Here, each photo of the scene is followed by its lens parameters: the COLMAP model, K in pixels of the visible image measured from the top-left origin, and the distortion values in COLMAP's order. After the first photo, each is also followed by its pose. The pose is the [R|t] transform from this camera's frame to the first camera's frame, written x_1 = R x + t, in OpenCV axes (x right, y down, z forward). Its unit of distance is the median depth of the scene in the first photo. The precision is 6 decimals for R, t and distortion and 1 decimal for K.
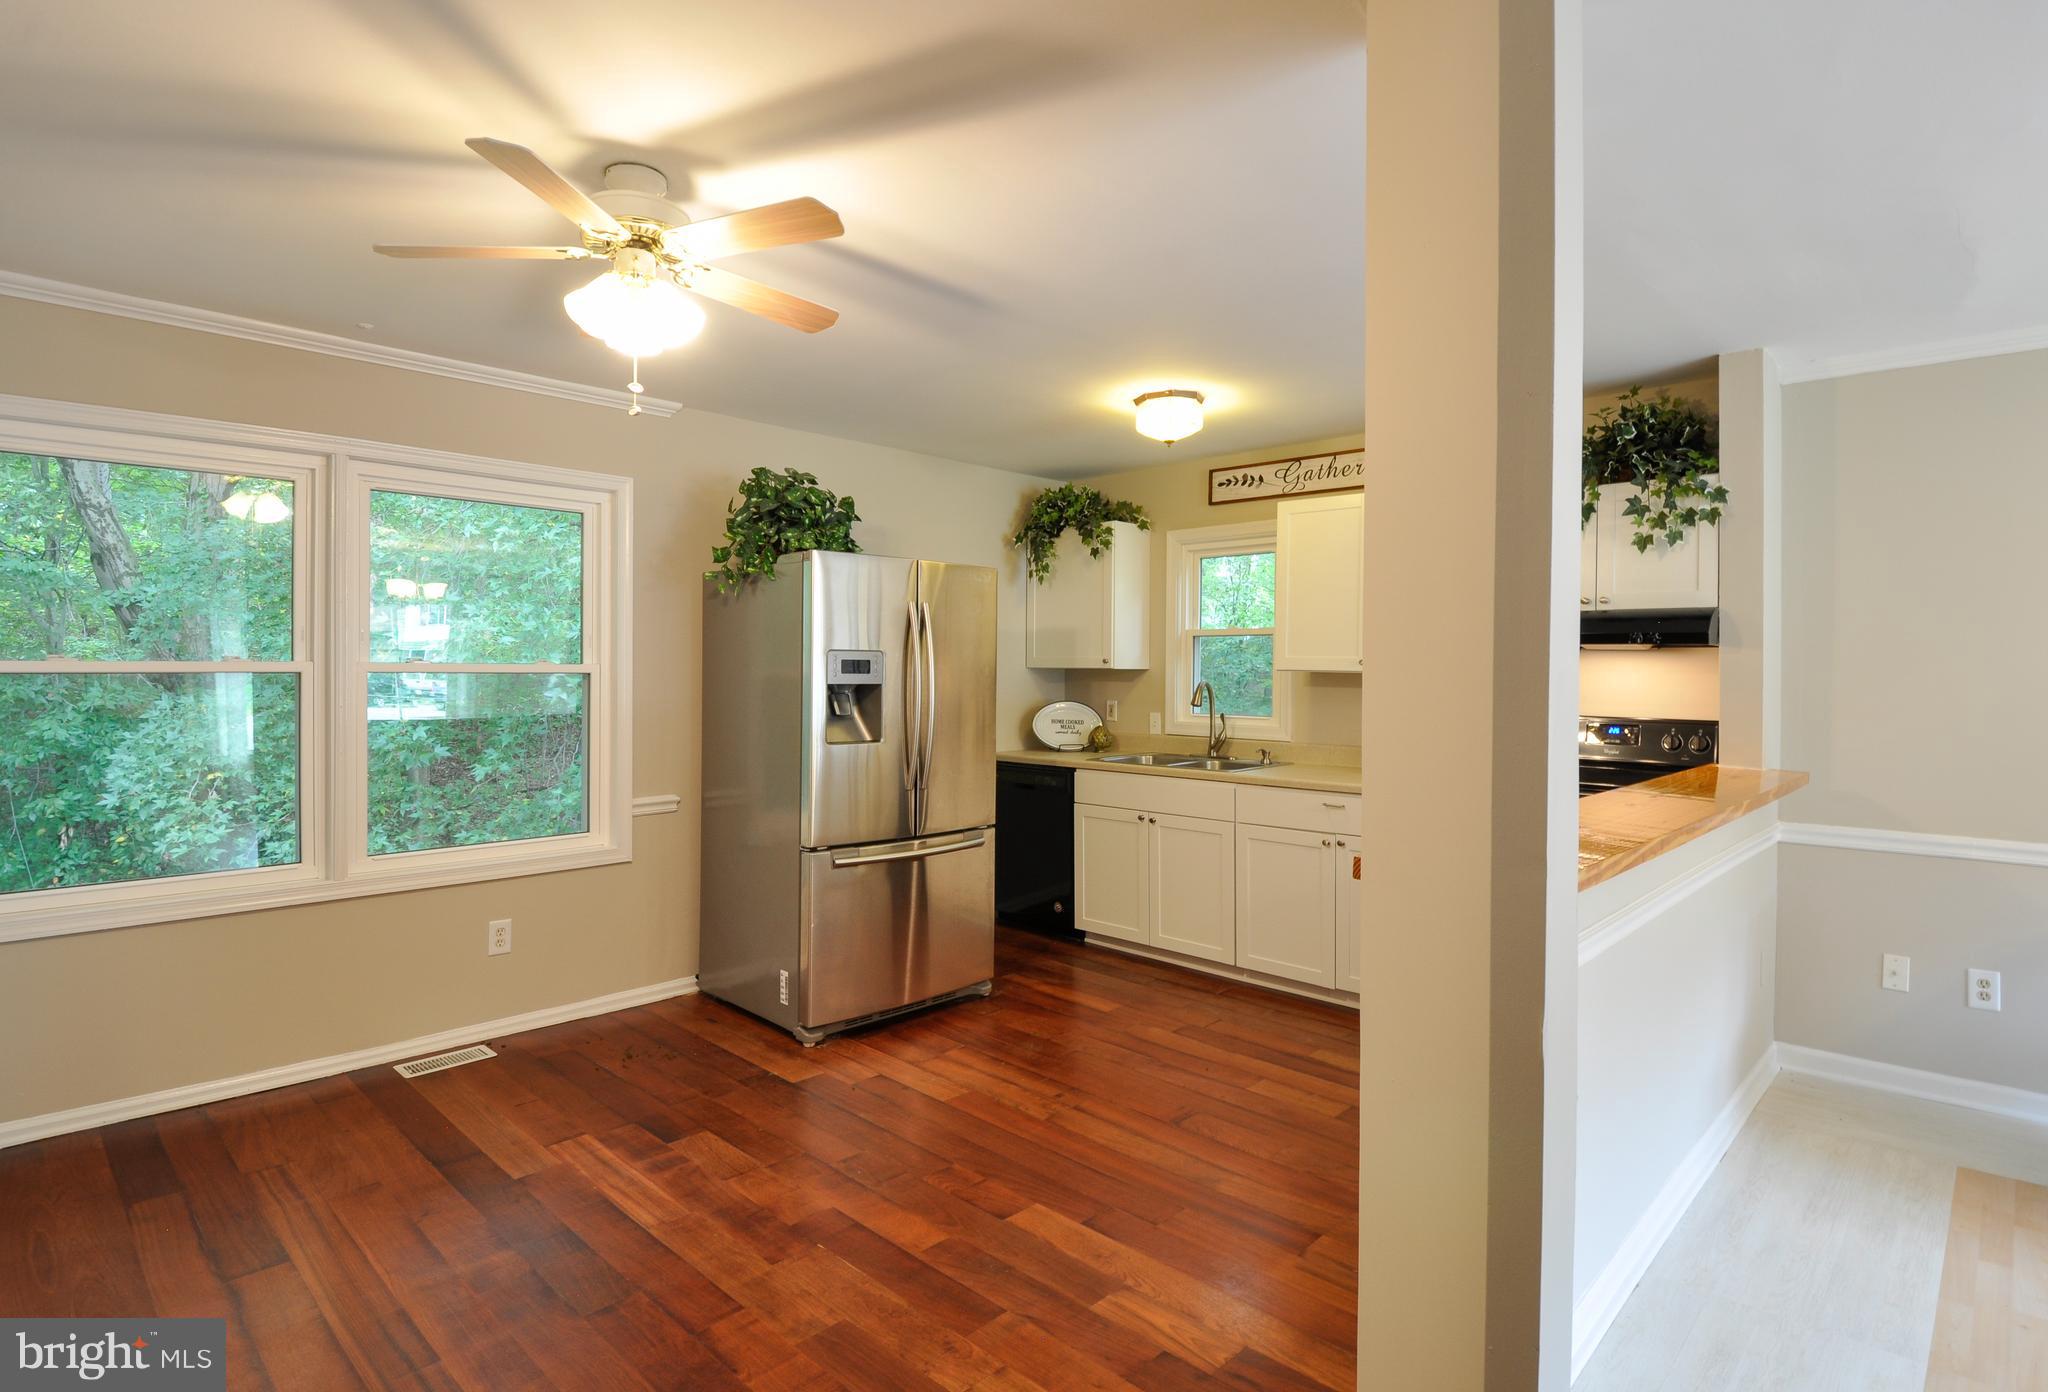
lens RADIAL K [[1048.3, 0, 1009.6], [0, 1048.3, 679.5], [0, 0, 1]] dist [-0.009437, -0.006592]
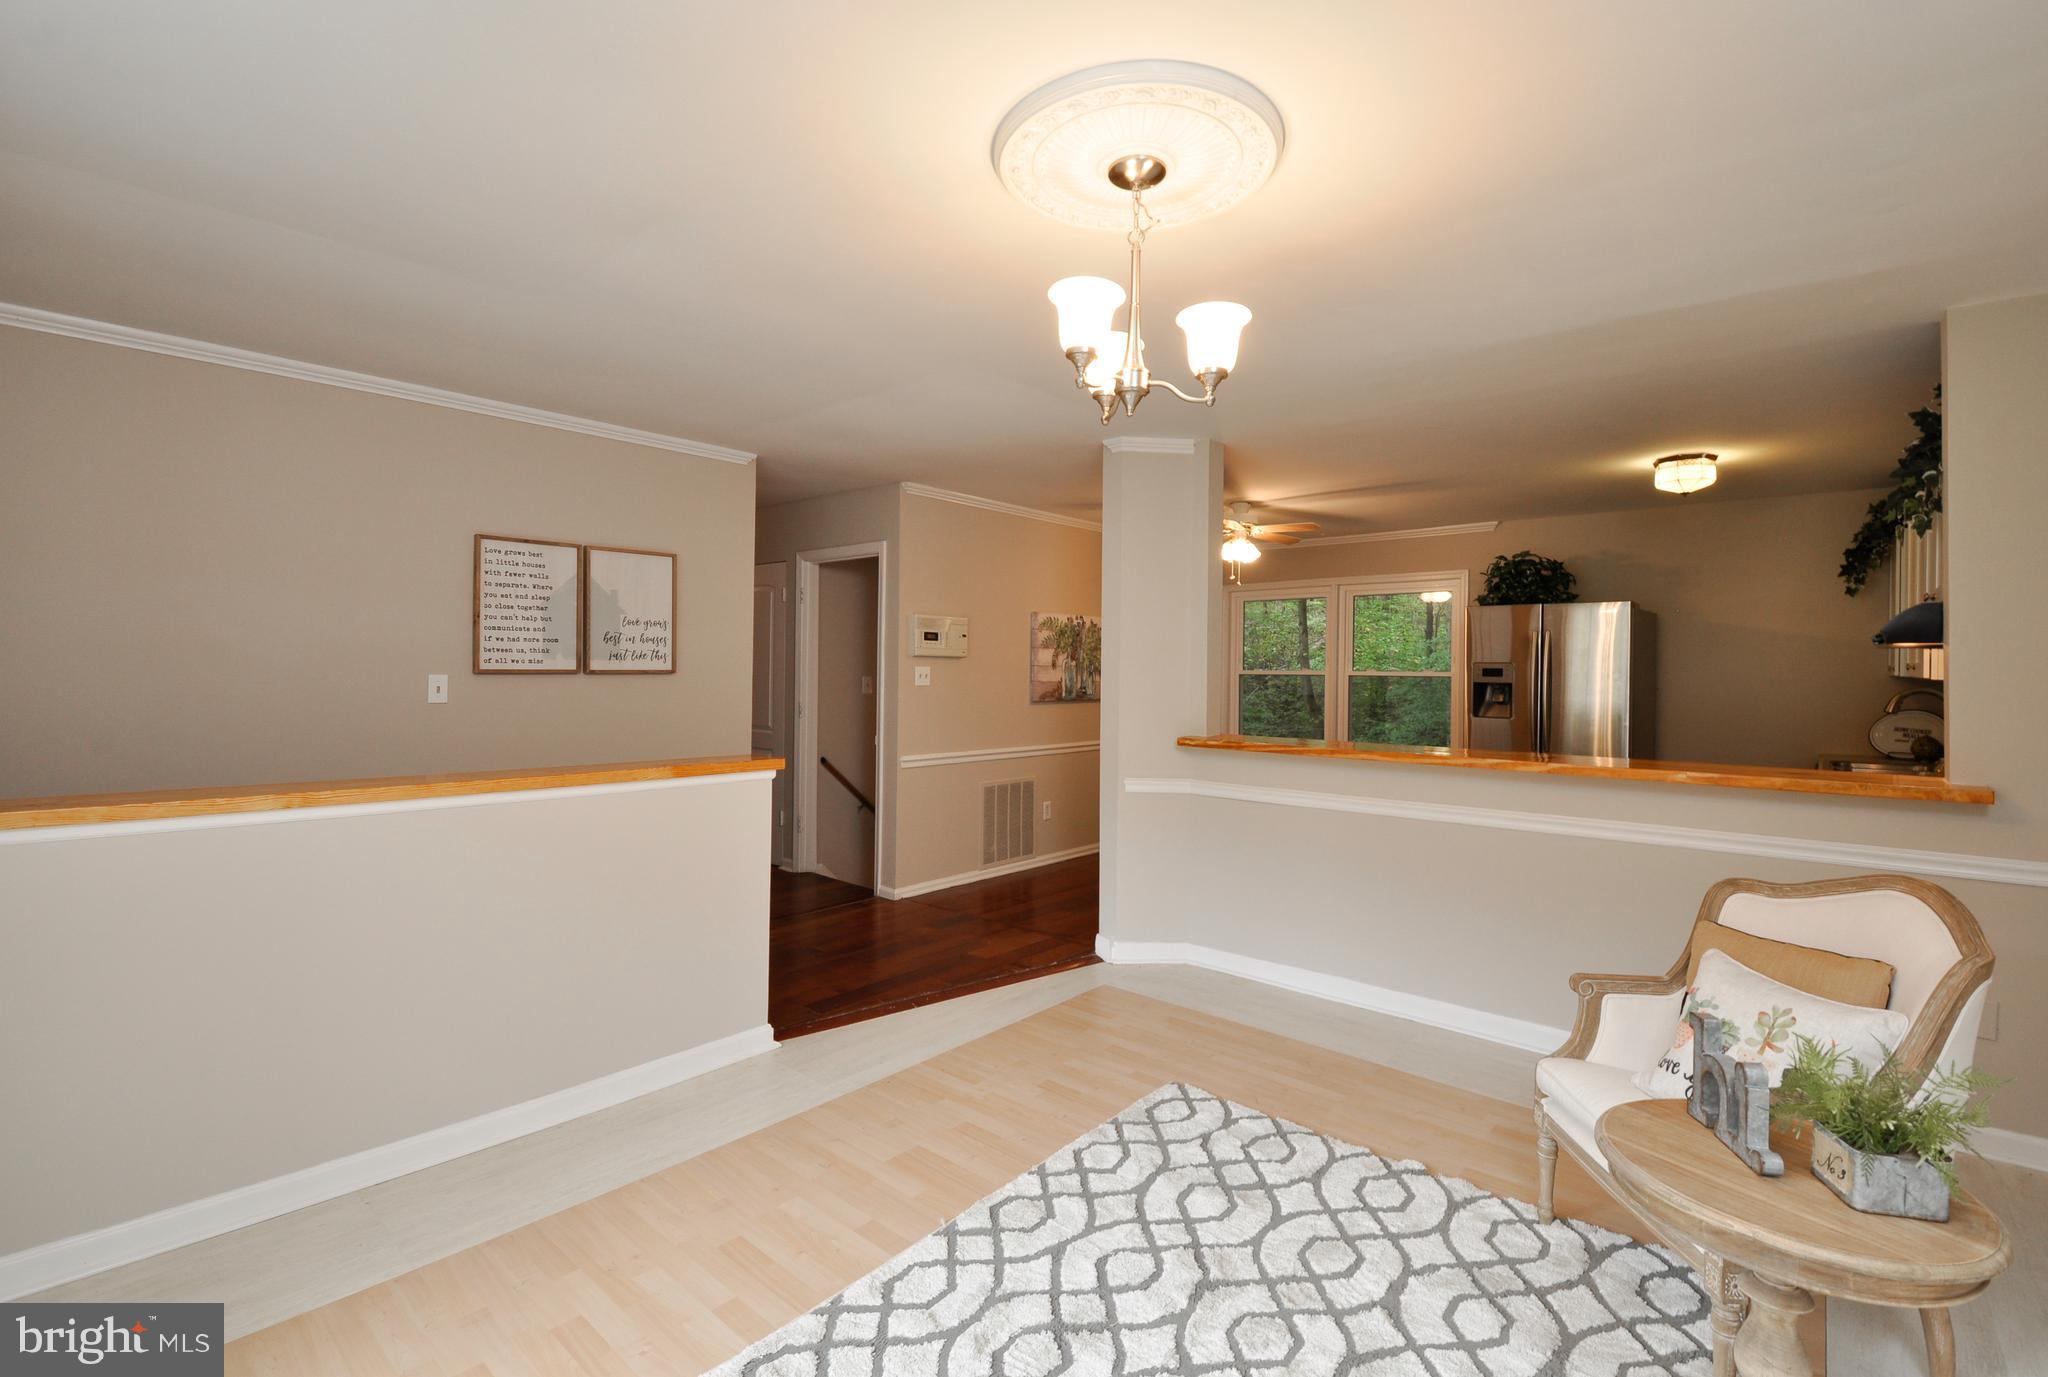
lens RADIAL K [[928.2, 0, 1045.0], [0, 928.2, 690.1], [0, 0, 1]] dist [0.001479, -0.002464]
pose [[0.074714, 0.014516, -0.997099, 1.218064], [-0.019265, 0.999728, 0.013111, 0.010194], [0.997019, 0.018229, 0.074973, 0.148703]]
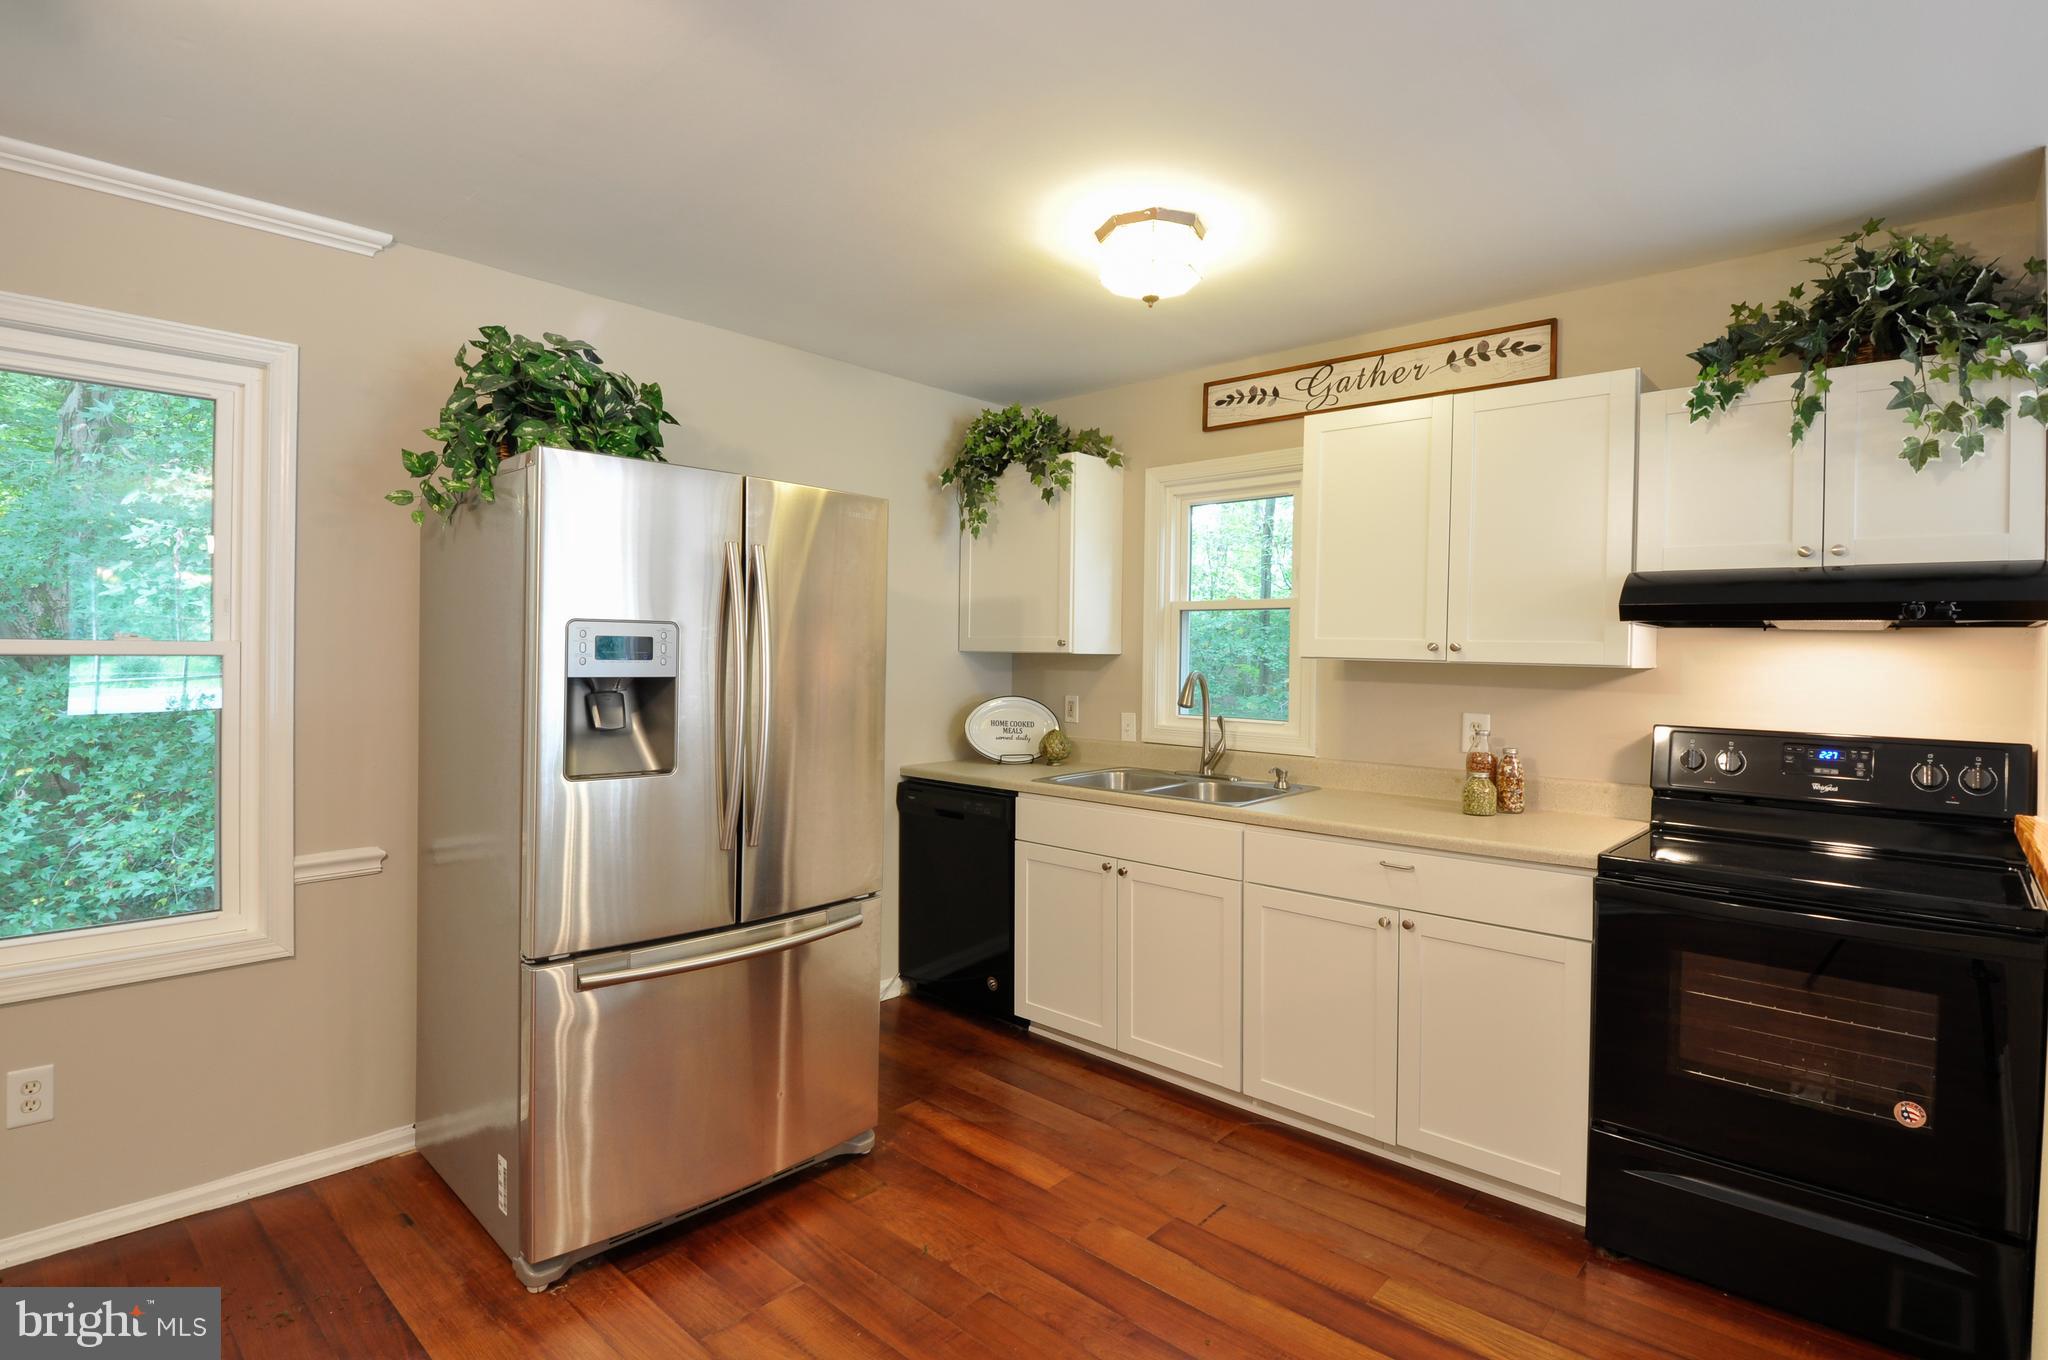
lens RADIAL K [[1004.2, 0, 1029.4], [0, 1004.2, 666.4], [0, 0, 1]] dist [-0.012718, -0.006518]
pose [[0.999379, 0.006392, 0.034658, 0.059065], [-0.006561, 0.999967, 0.004764, -0.005798], [-0.034627, -0.004989, 0.999388, 0.392115]]
